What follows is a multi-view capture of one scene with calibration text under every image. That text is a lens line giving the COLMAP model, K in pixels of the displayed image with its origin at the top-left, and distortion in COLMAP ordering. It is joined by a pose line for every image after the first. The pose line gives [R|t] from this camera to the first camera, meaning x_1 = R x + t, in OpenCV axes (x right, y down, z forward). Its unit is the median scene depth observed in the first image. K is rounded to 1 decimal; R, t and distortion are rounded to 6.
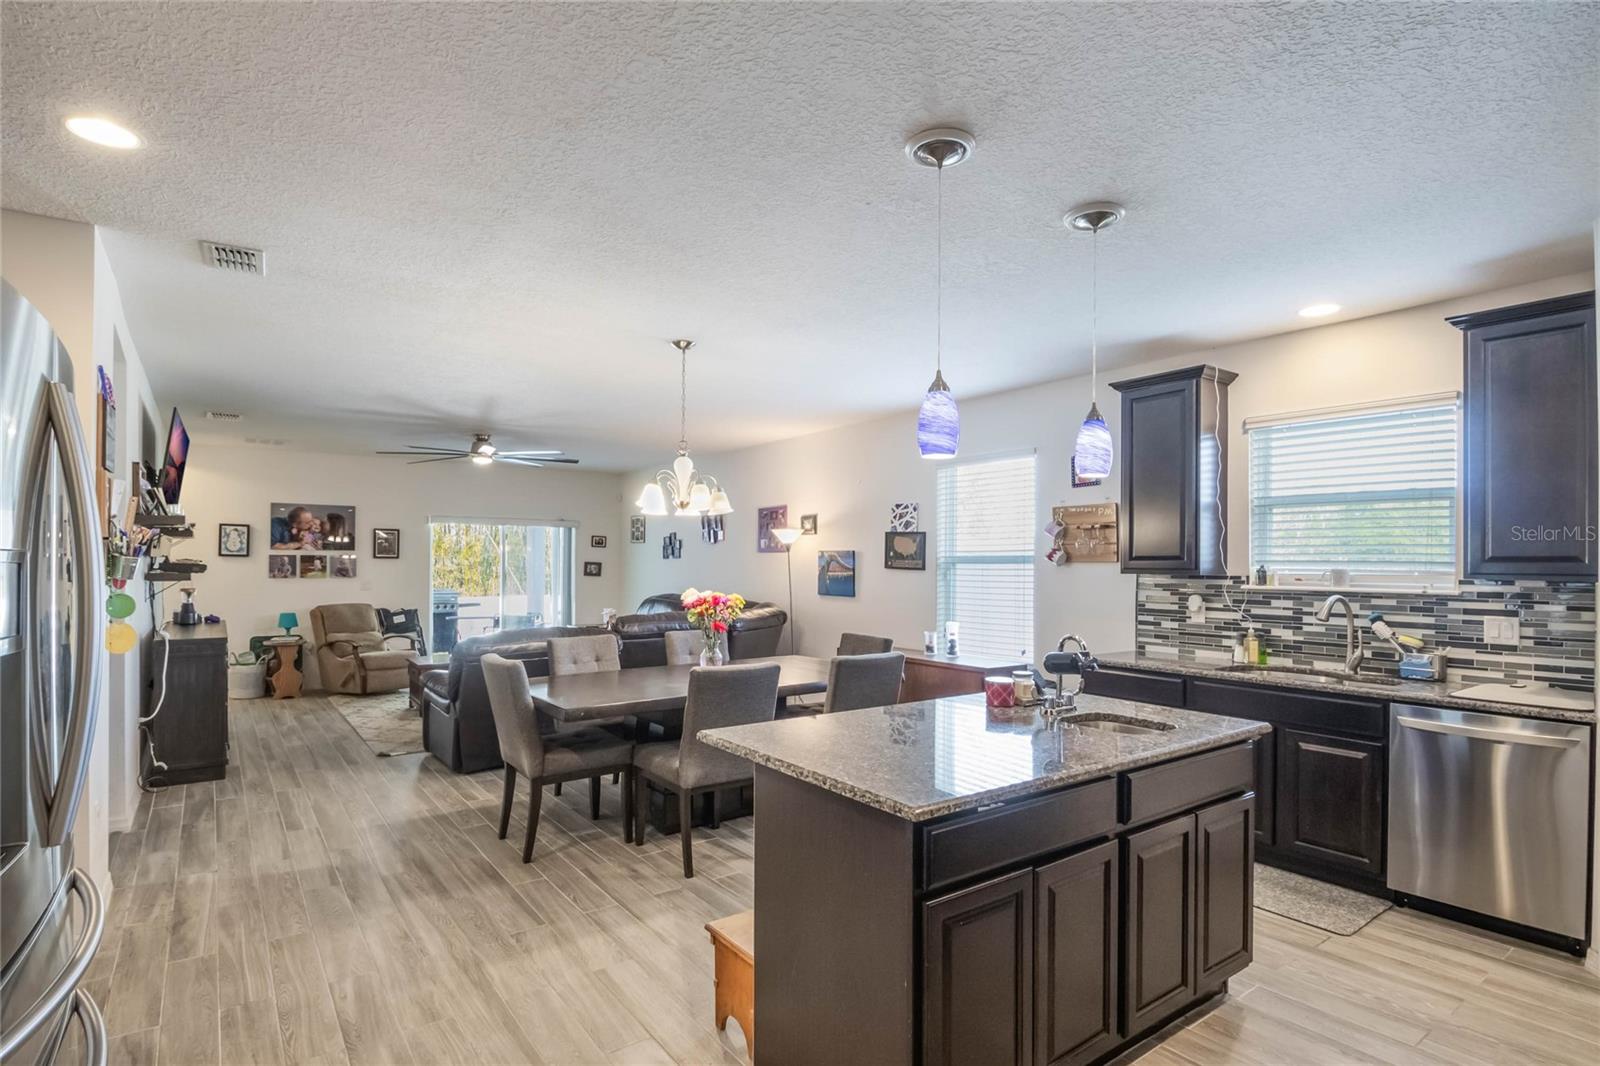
lens RADIAL K [[798.3, 0, 796.8], [0, 798.3, 562.0], [0, 0, 1]] dist [0.003650, -0.001404]
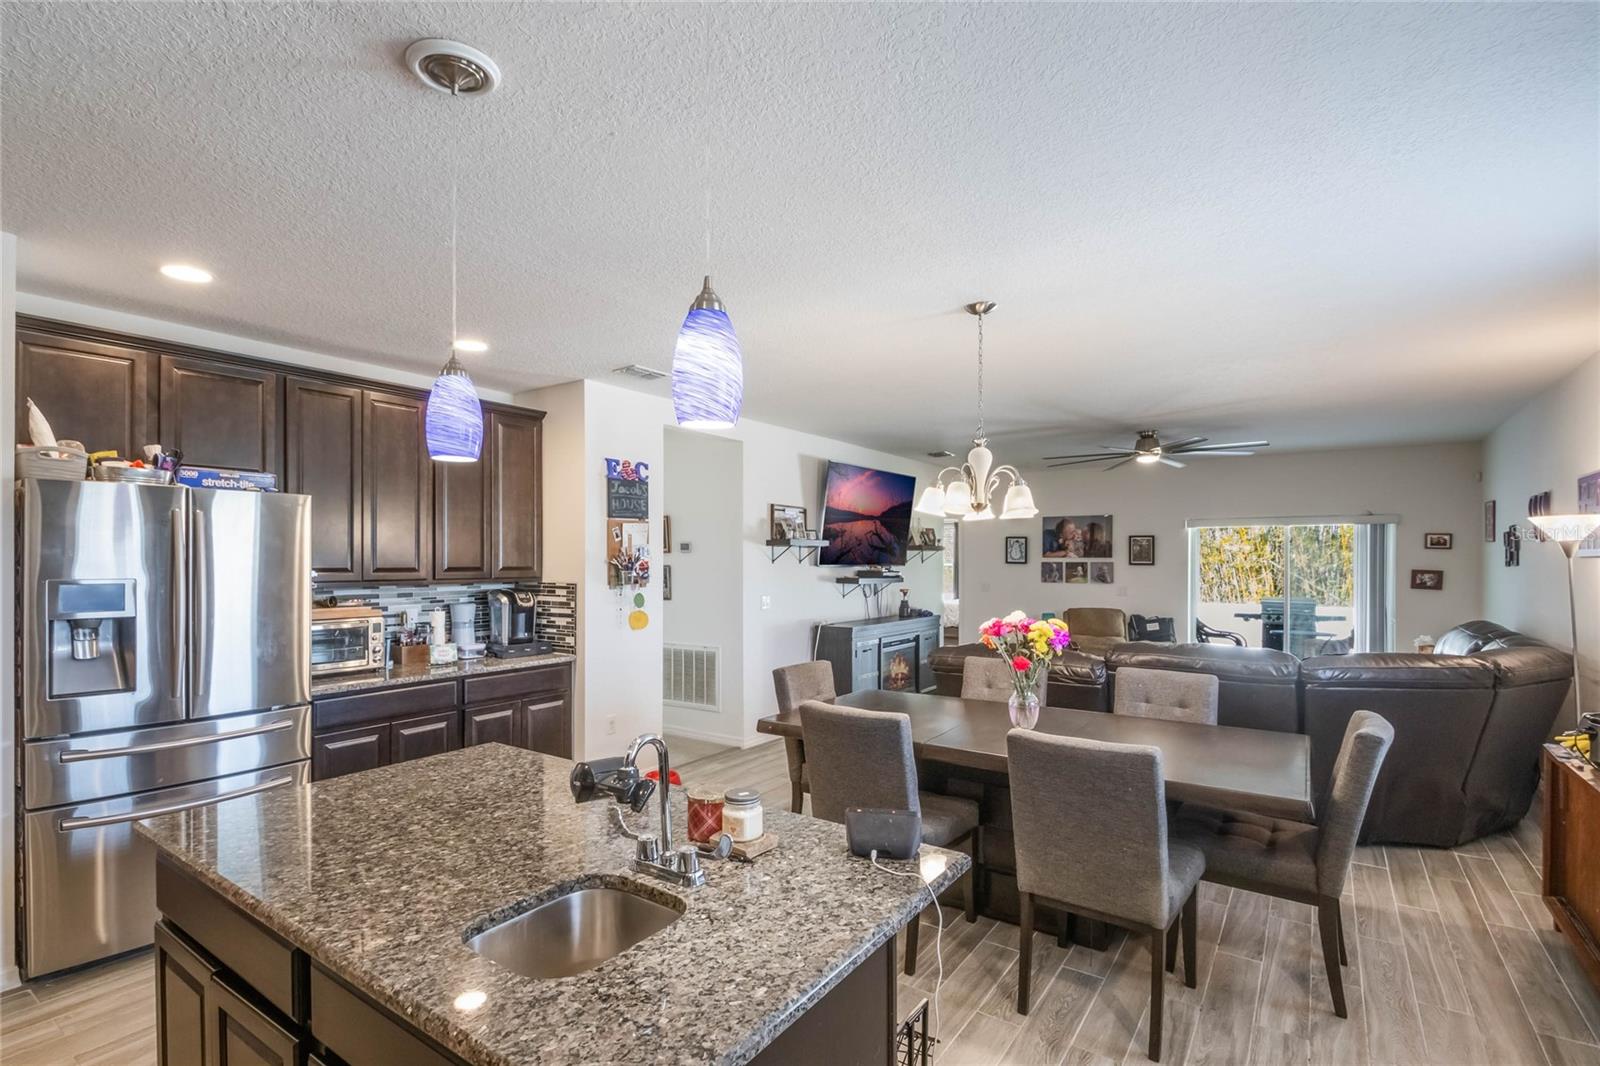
lens RADIAL K [[775.0, 0, 790.0], [0, 775.0, 577.6], [0, 0, 1]] dist [-0.000497, -0.007675]
pose [[0.324230, 0.018699, -0.945793, 0.506568], [-0.000565, 0.999808, 0.019574, -0.014688], [0.945978, -0.005812, 0.324179, 0.533444]]
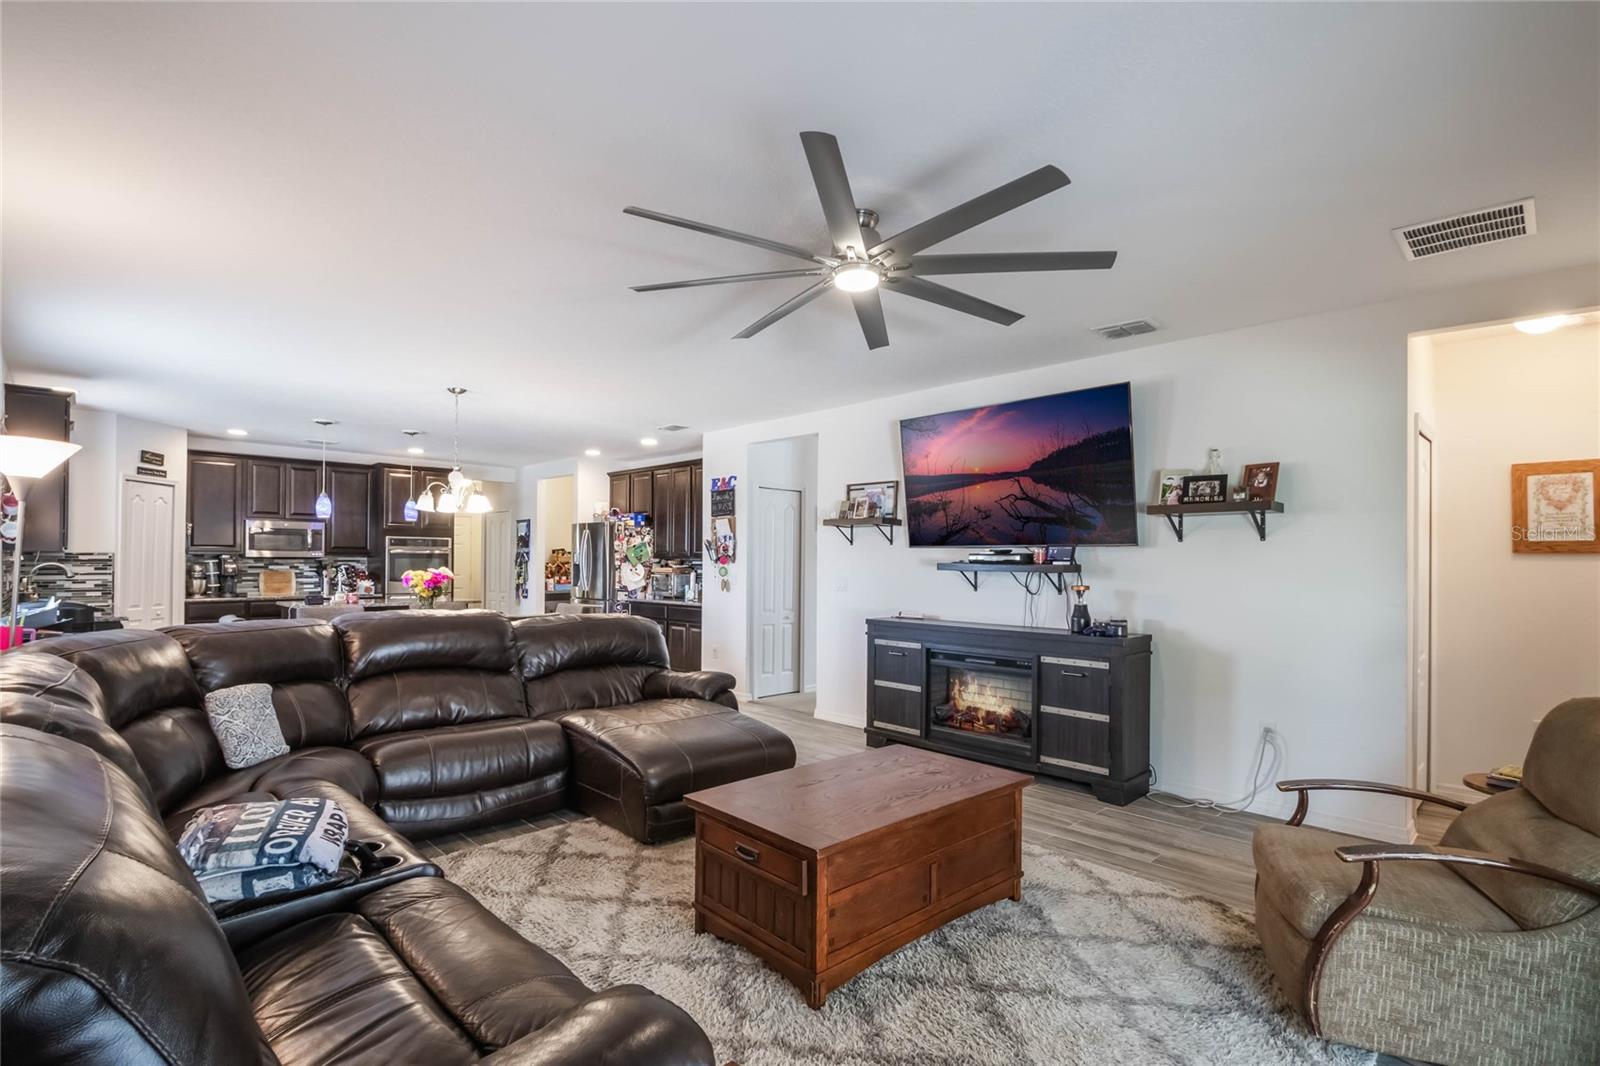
lens RADIAL K [[775.0, 0, 803.5], [0, 775.0, 556.6], [0, 0, 1]] dist [-0.000497, -0.007675]
pose [[-0.991845, -0.013896, -0.126687, -0.531799], [-0.012736, 0.999869, -0.009965, 0.020544], [0.126809, -0.008270, -0.991893, 2.229358]]
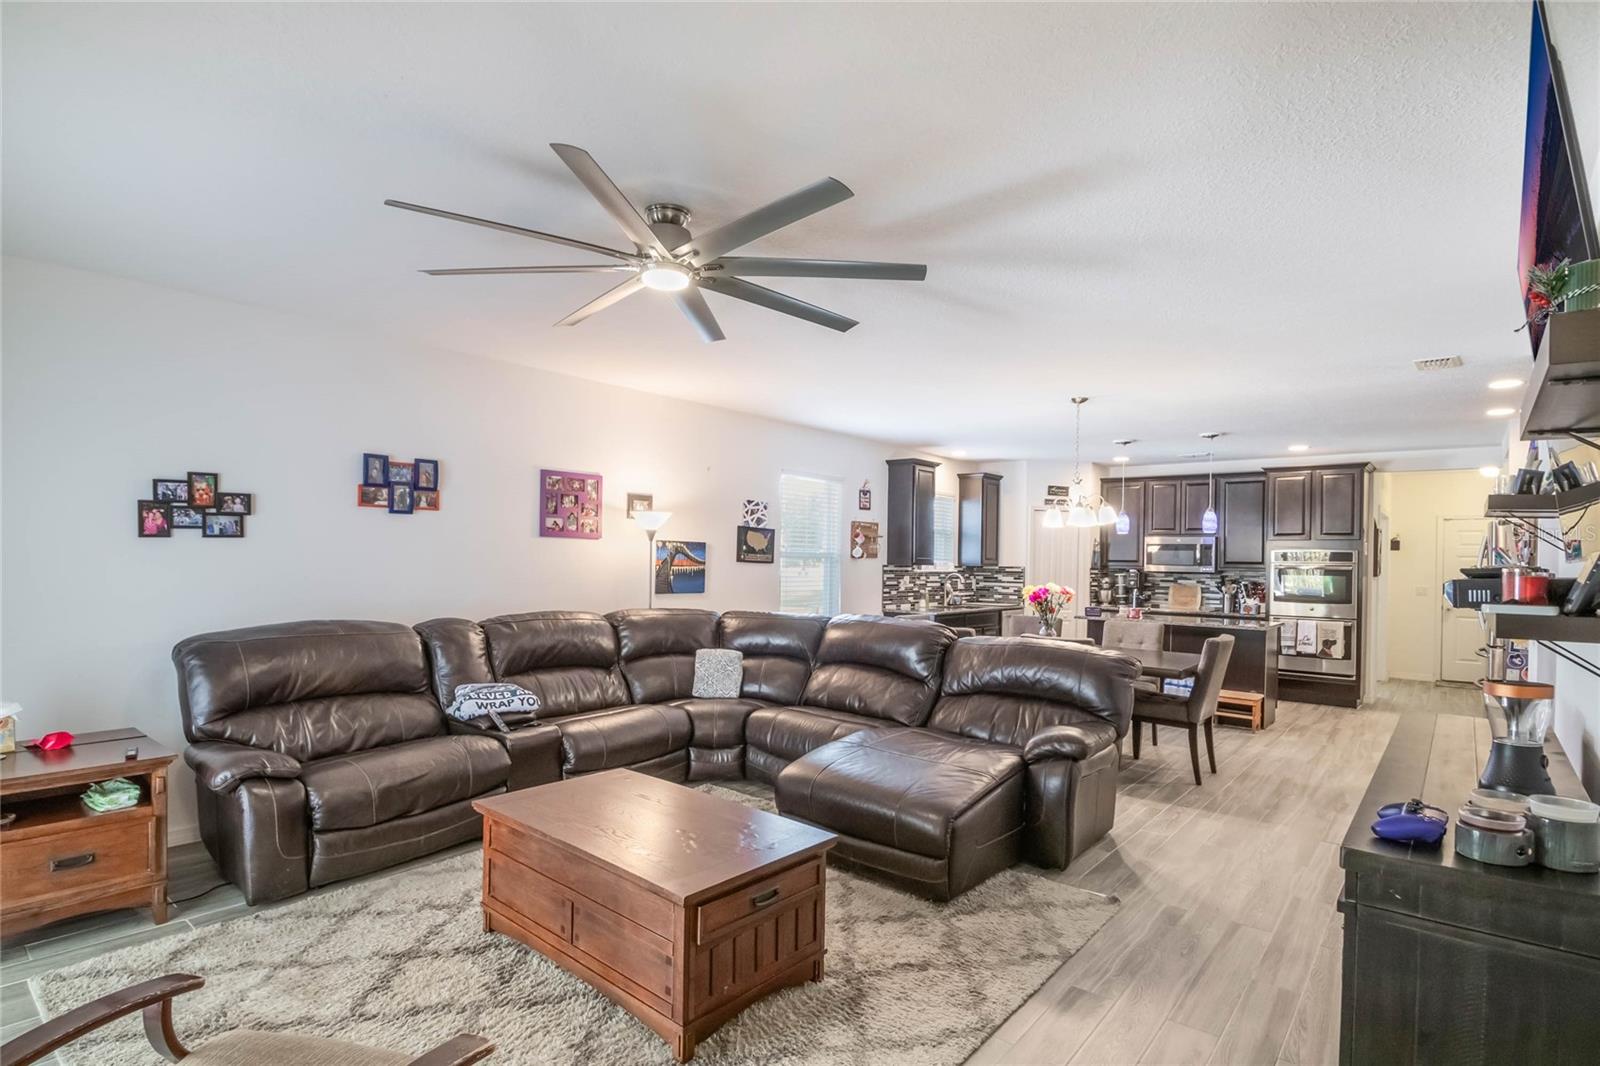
lens RADIAL K [[798.3, 0, 774.2], [0, 798.3, 554.1], [0, 0, 1]] dist [0.003650, -0.001404]
pose [[-0.215726, -0.006922, 0.976429, -1.236426], [-0.021280, 0.999771, 0.002386, -0.007240], [-0.976222, -0.020264, -0.215824, 1.643041]]
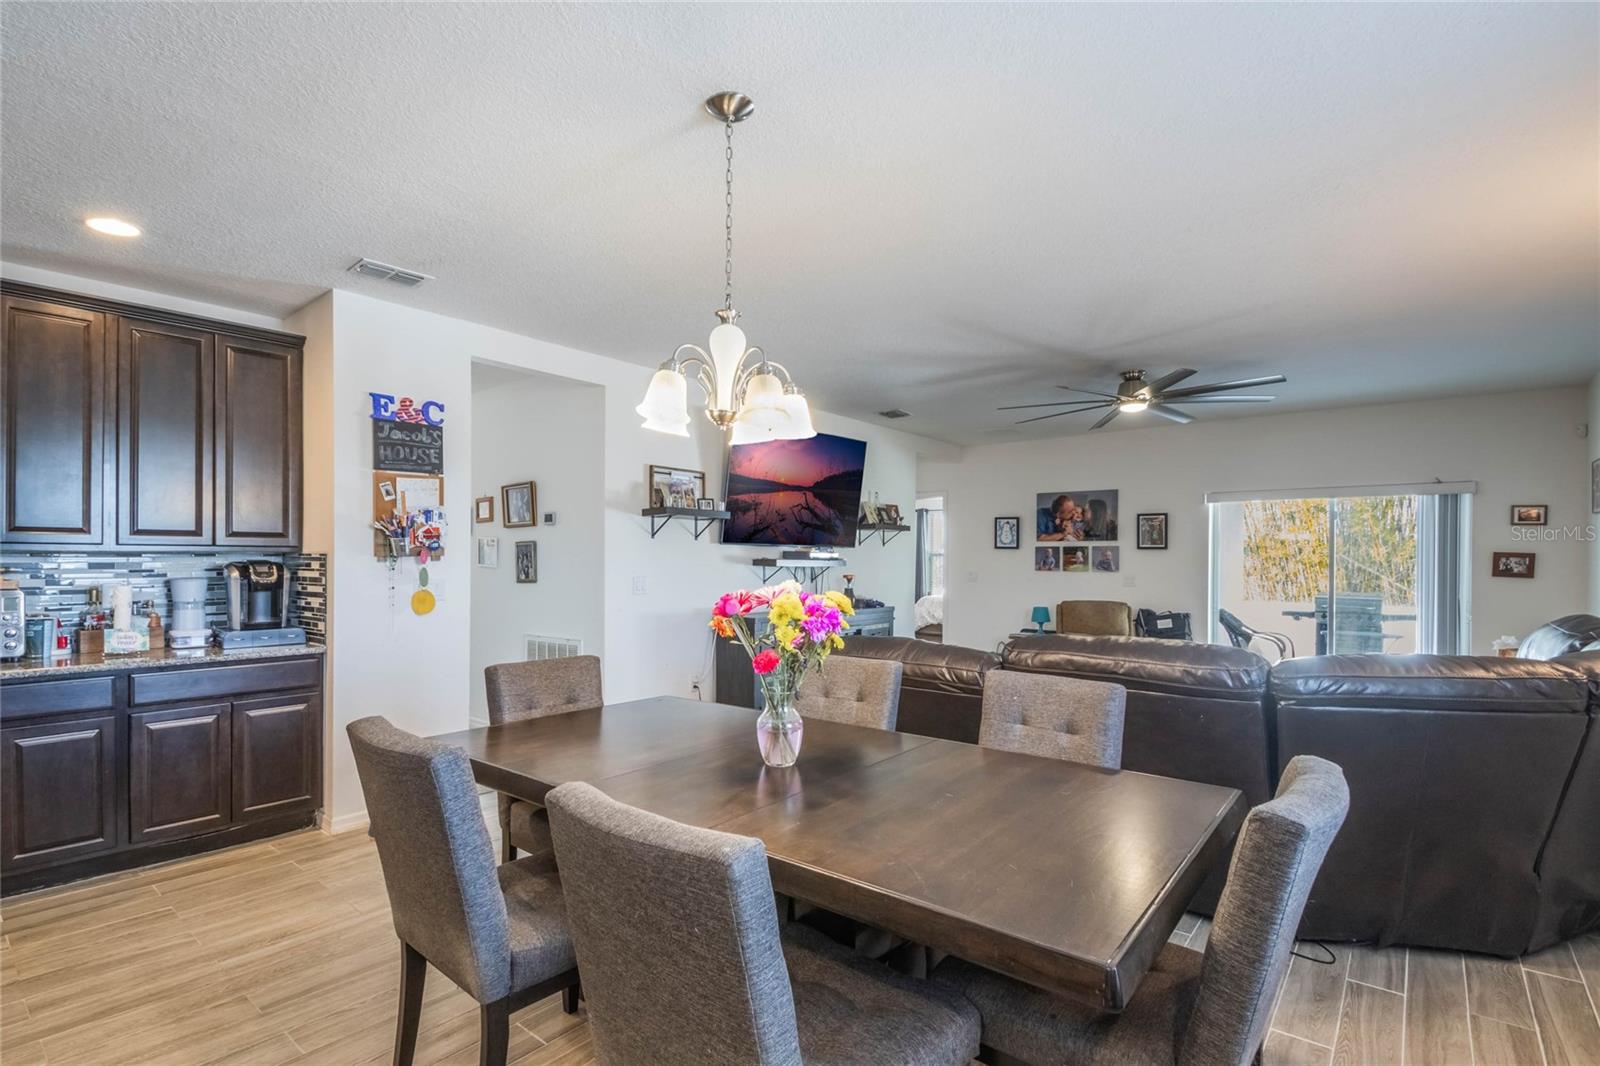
lens RADIAL K [[775.0, 0, 798.8], [0, 775.0, 580.0], [0, 0, 1]] dist [-0.000497, -0.007675]
pose [[0.250598, 0.021875, -0.967844, 0.335261], [-0.003666, 0.999759, 0.021647, 0.022285], [0.968084, -0.001877, 0.250618, 0.874134]]
